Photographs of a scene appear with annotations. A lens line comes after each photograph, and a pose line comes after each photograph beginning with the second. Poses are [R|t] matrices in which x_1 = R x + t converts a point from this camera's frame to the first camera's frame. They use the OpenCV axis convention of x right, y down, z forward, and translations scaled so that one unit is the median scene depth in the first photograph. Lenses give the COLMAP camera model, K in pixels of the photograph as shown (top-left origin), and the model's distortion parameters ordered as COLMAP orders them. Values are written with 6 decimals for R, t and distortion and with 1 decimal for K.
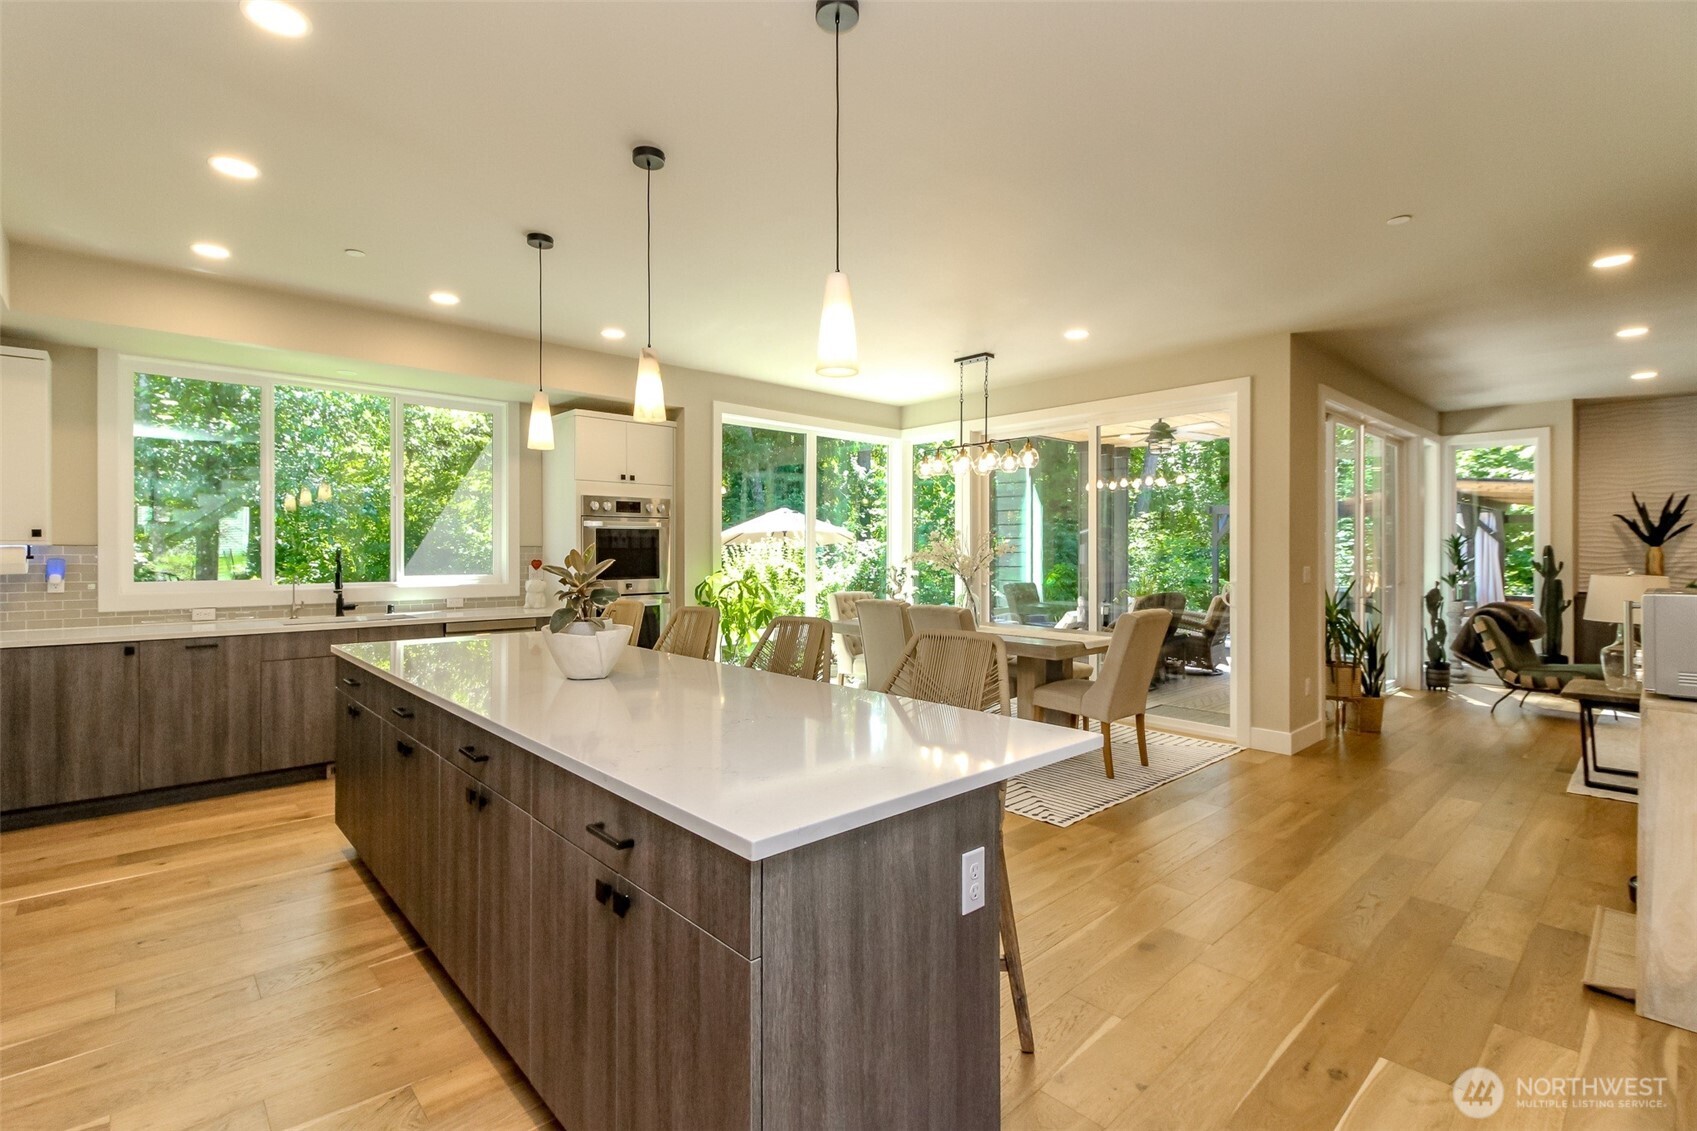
lens RADIAL K [[778.1, 0, 853.6], [0, 778.1, 559.4], [0, 0, 1]] dist [0.002839, 0.000163]
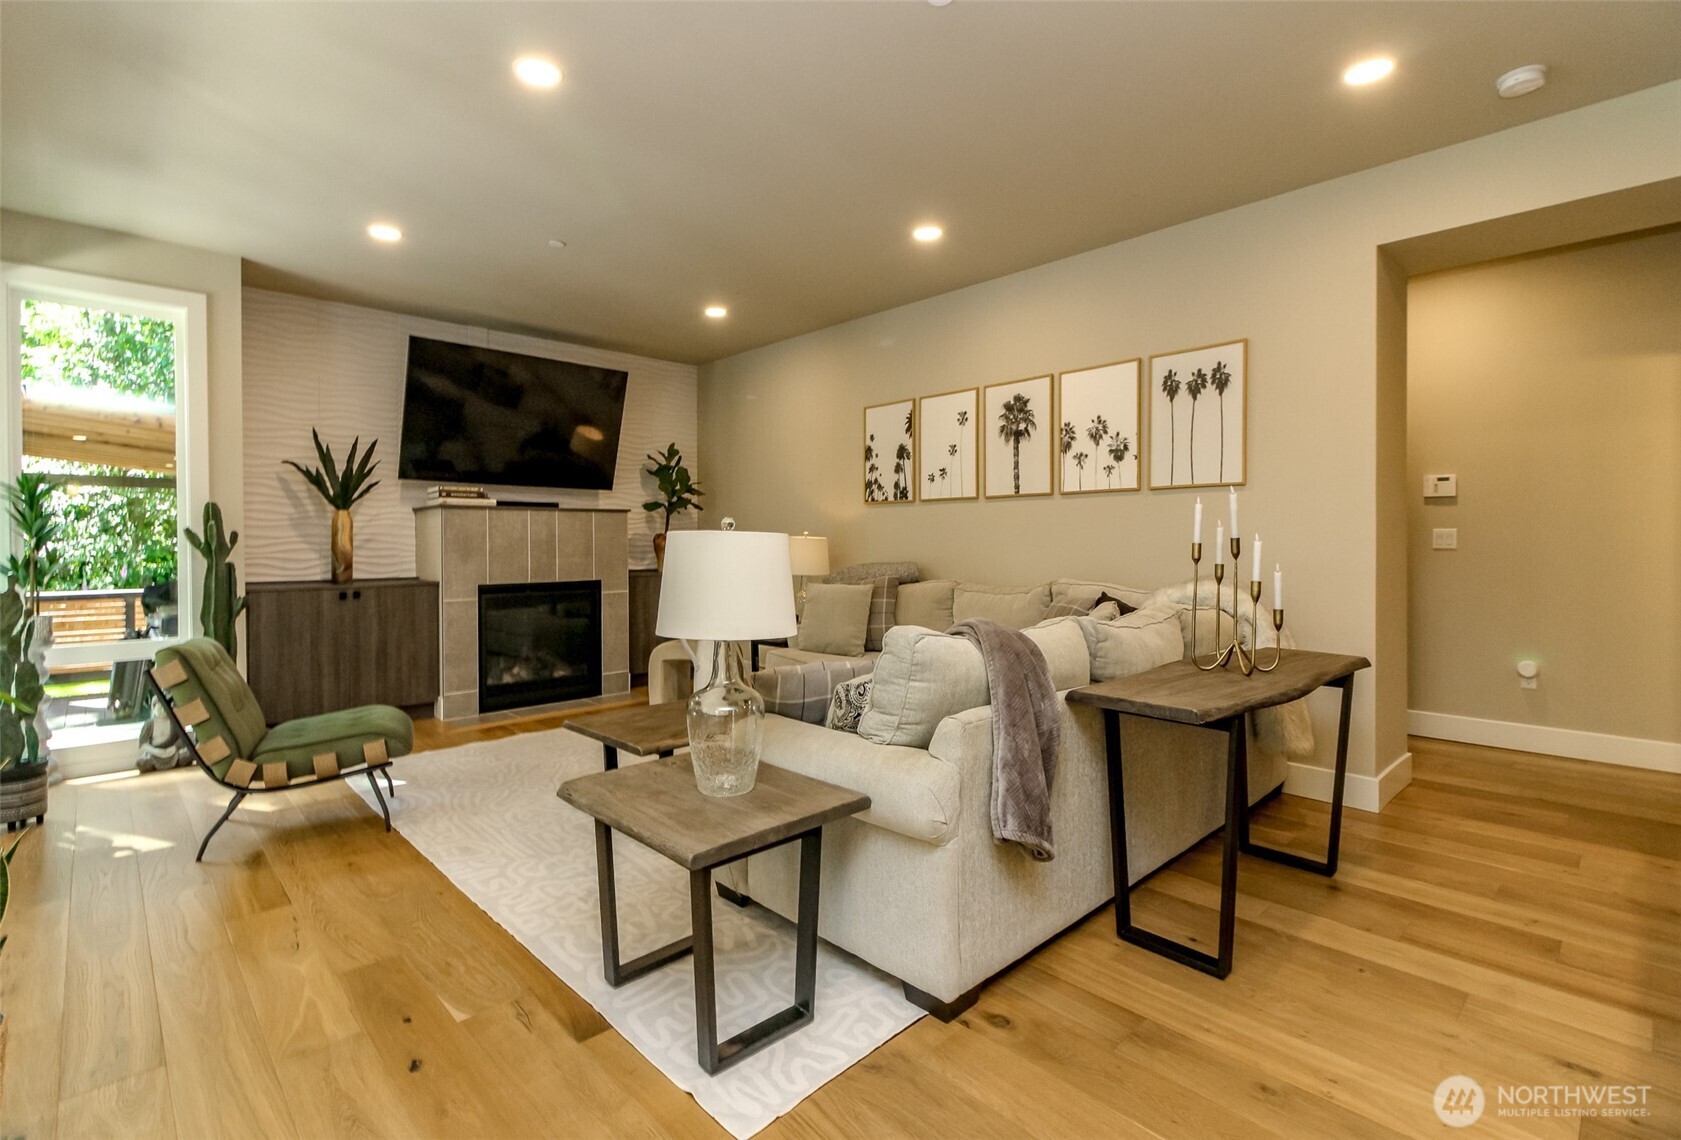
lens RADIAL K [[785.3, 0, 839.2], [0, 785.3, 558.5], [0, 0, 1]] dist [-0.024176, -0.000484]
pose [[-0.014123, -0.023786, 0.999617, 0.318389], [0.002671, 0.999713, 0.023826, 0.010457], [-0.999897, 0.003007, -0.014055, 0.545692]]
